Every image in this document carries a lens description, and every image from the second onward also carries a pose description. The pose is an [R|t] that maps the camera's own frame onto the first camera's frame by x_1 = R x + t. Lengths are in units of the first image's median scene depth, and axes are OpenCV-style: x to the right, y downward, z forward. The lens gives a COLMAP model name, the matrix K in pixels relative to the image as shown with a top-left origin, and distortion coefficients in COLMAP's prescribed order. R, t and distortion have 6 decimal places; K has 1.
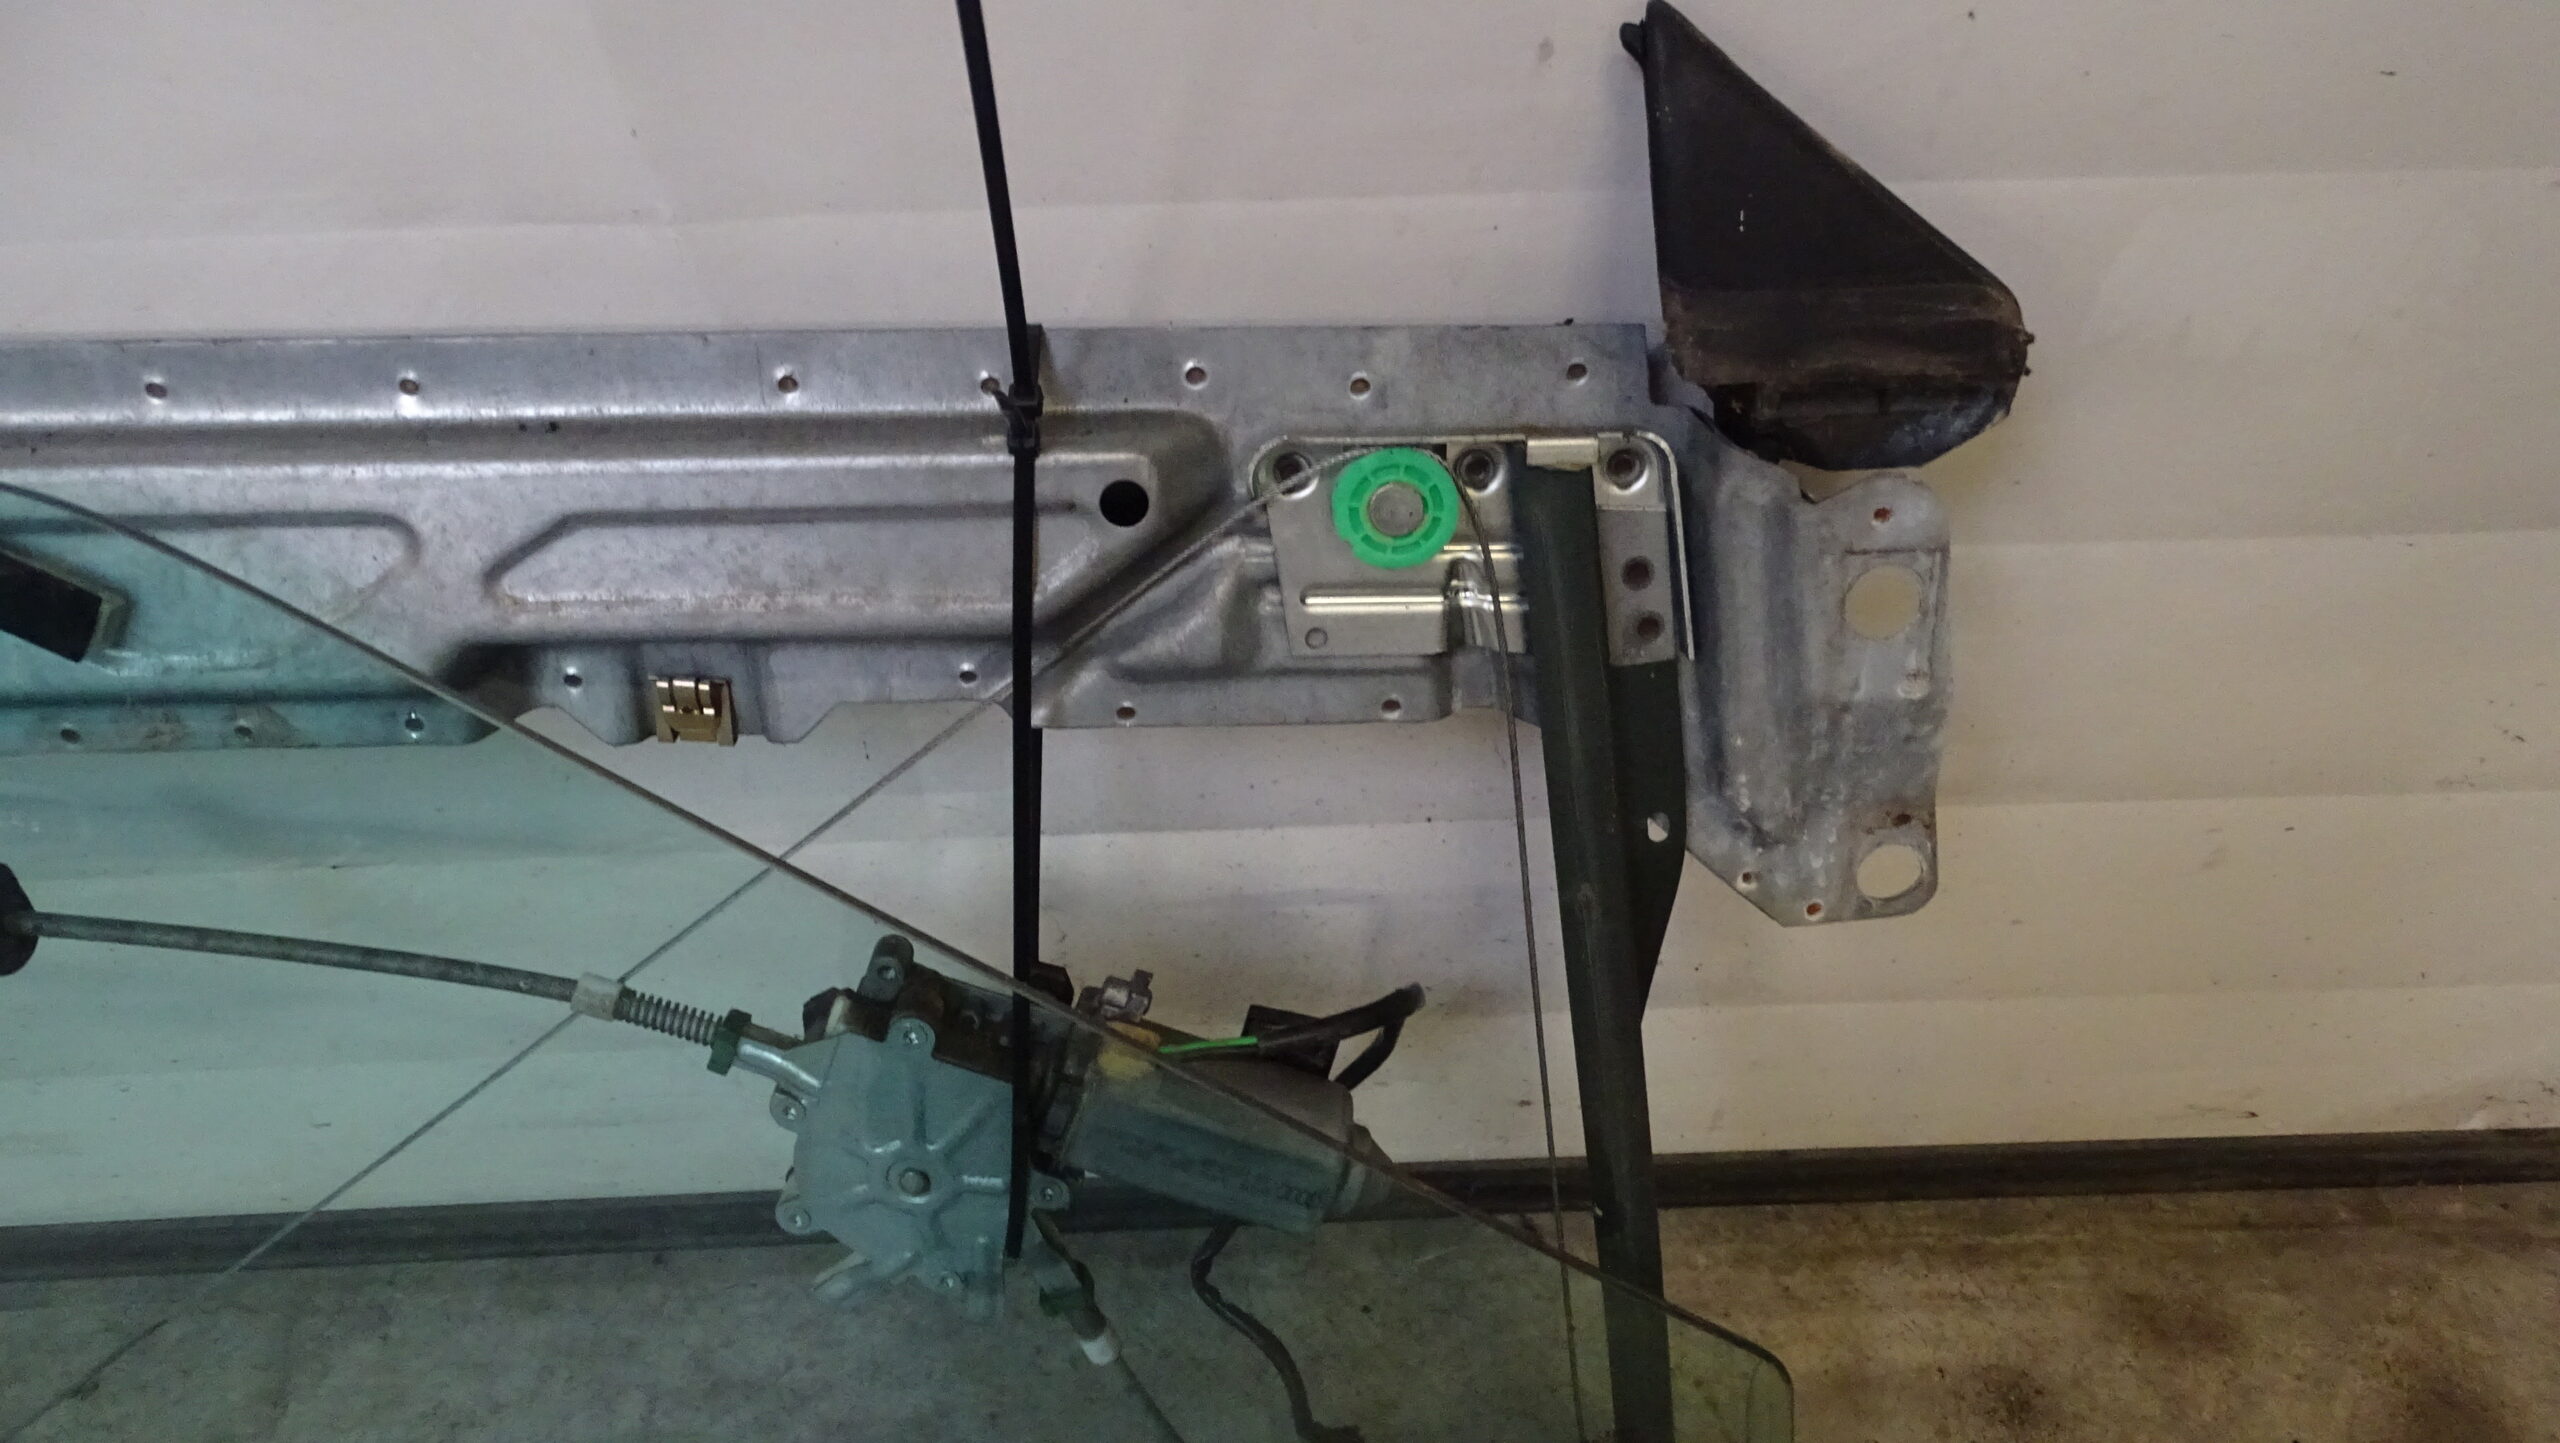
lens RADIAL K [[1817.2, 0, 1273.8], [0, 1817.2, 743.7], [0, 0, 1]] dist [-0.030927, -0.002010]
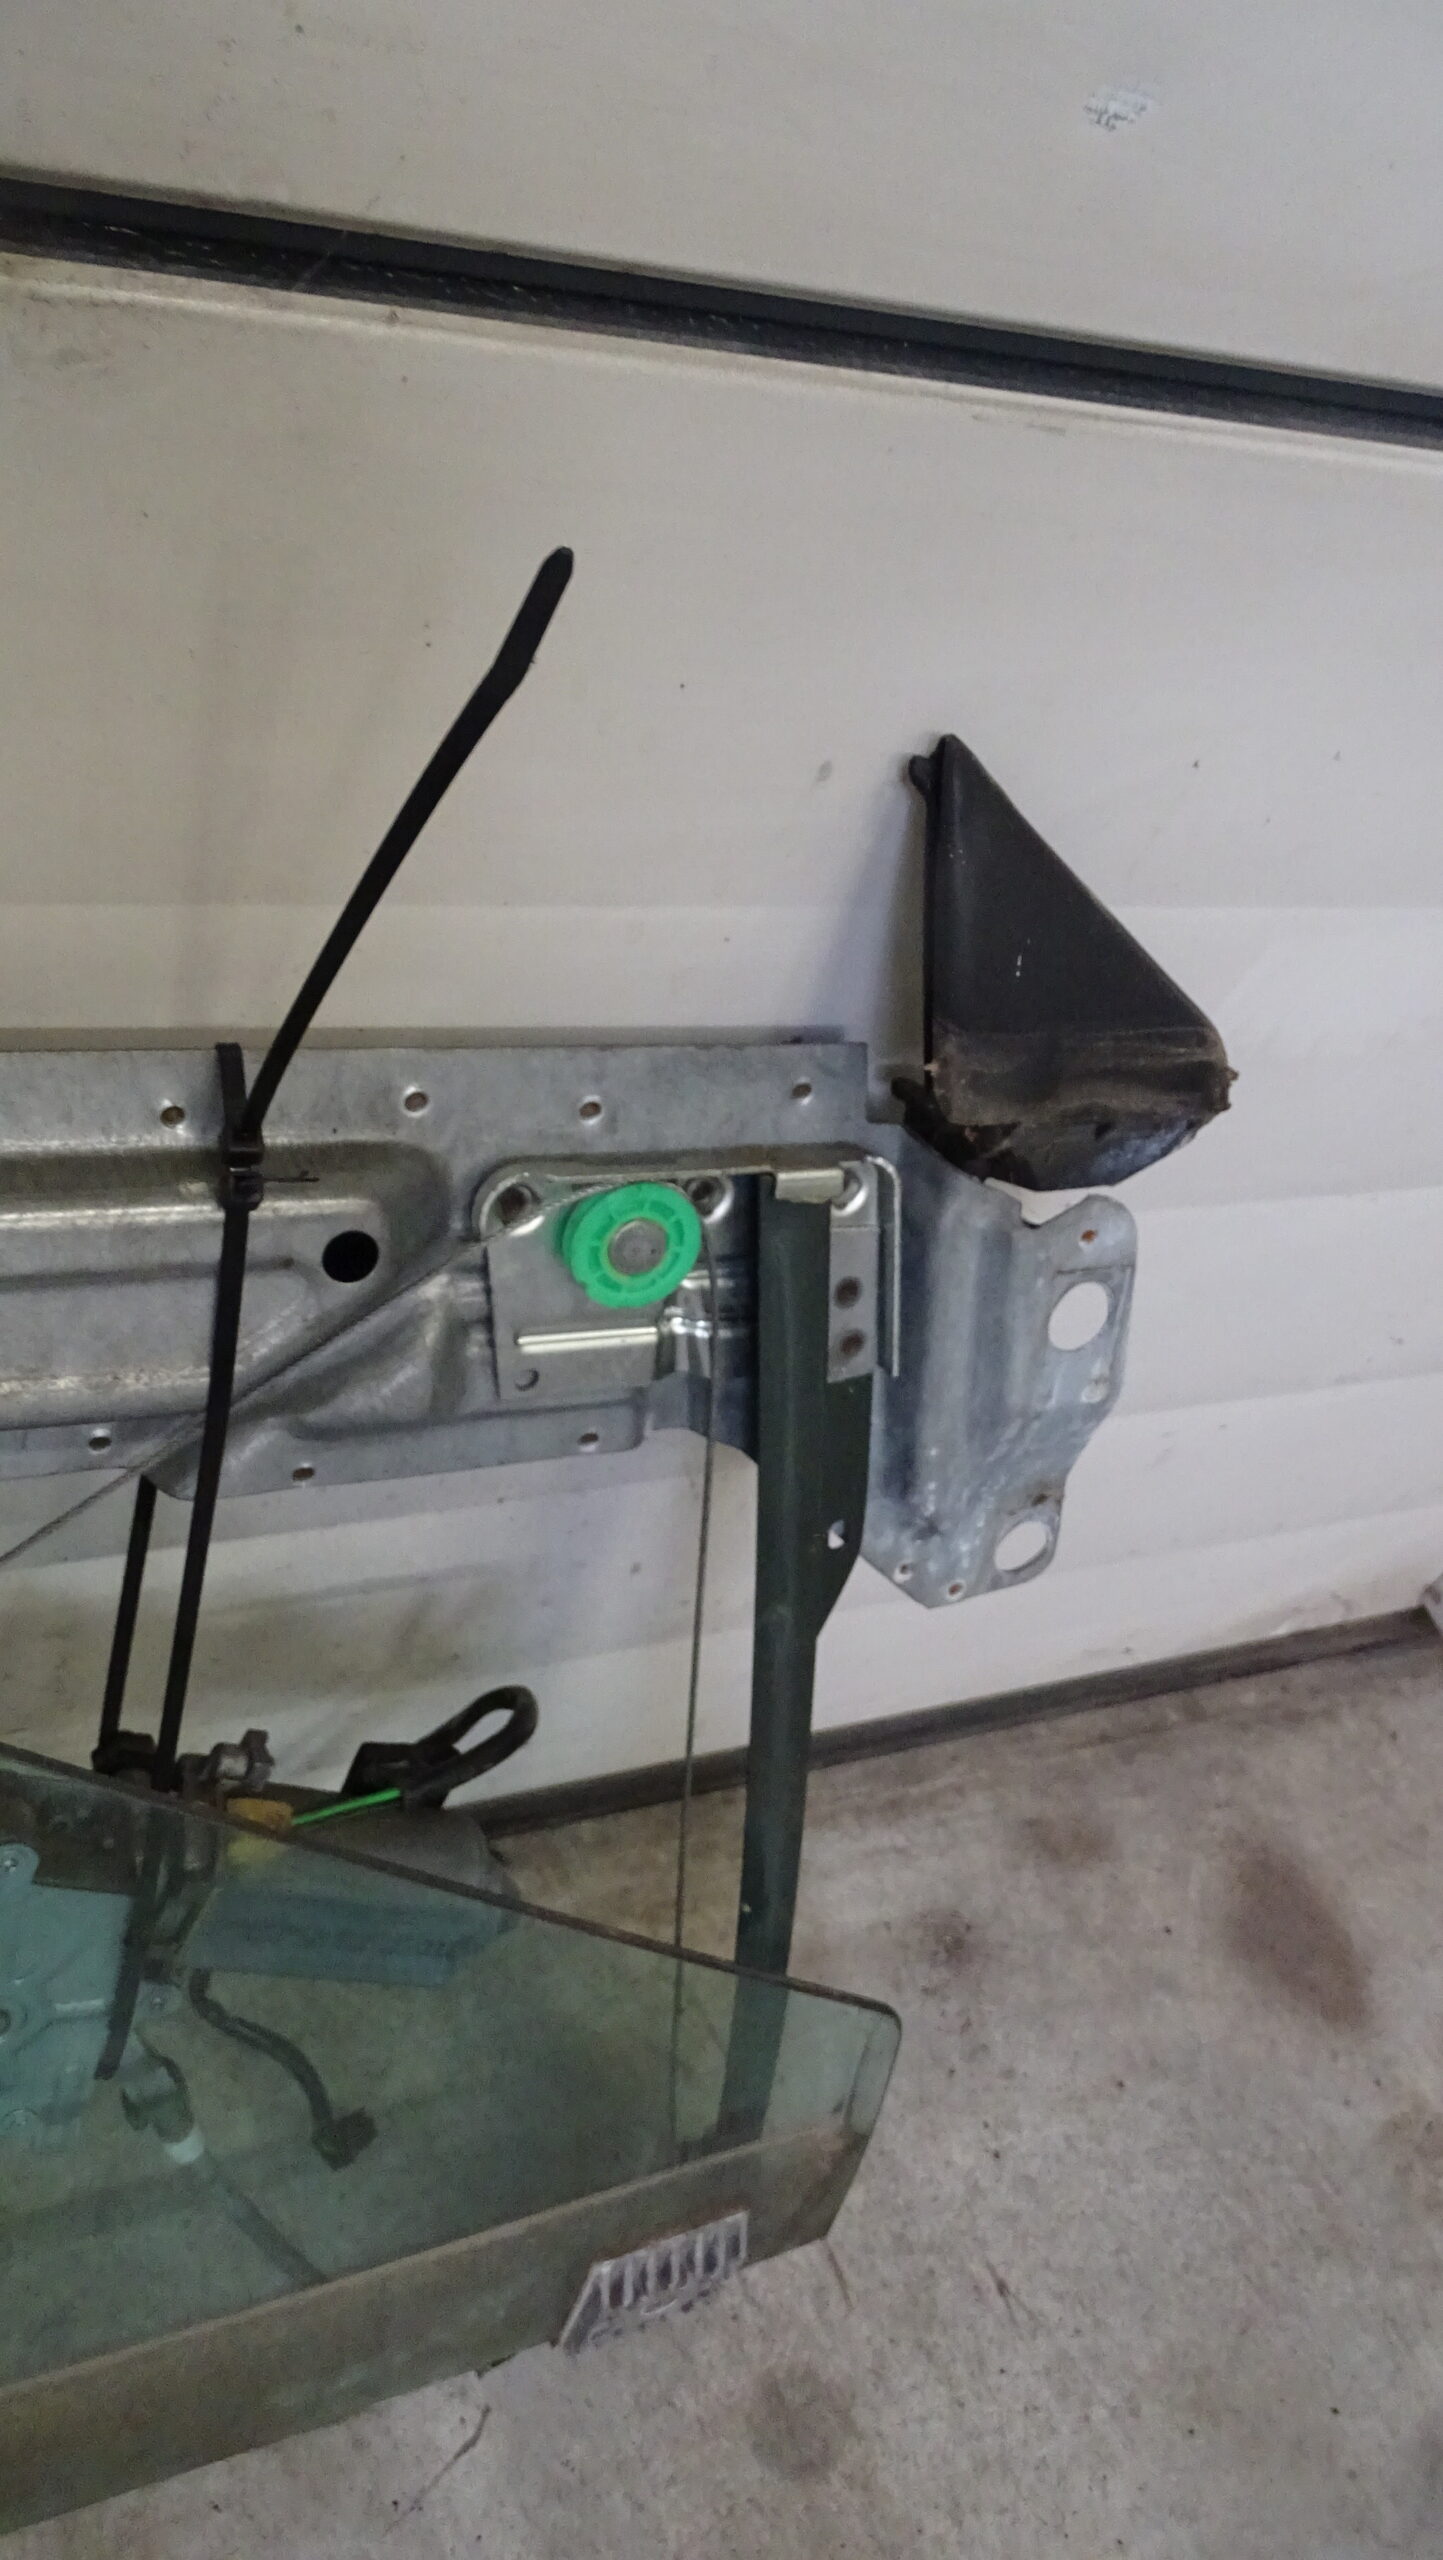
lens RADIAL K [[1817.2, 0, 721.5], [0, 1817.2, 1280.0], [0, 0, 1]] dist [-0.030927, -0.002010]
pose [[0.911373, -0.046460, 0.408951, -0.254139], [0.034809, 0.998749, 0.035890, -0.136130], [-0.410107, -0.018474, 0.911850, 0.141652]]
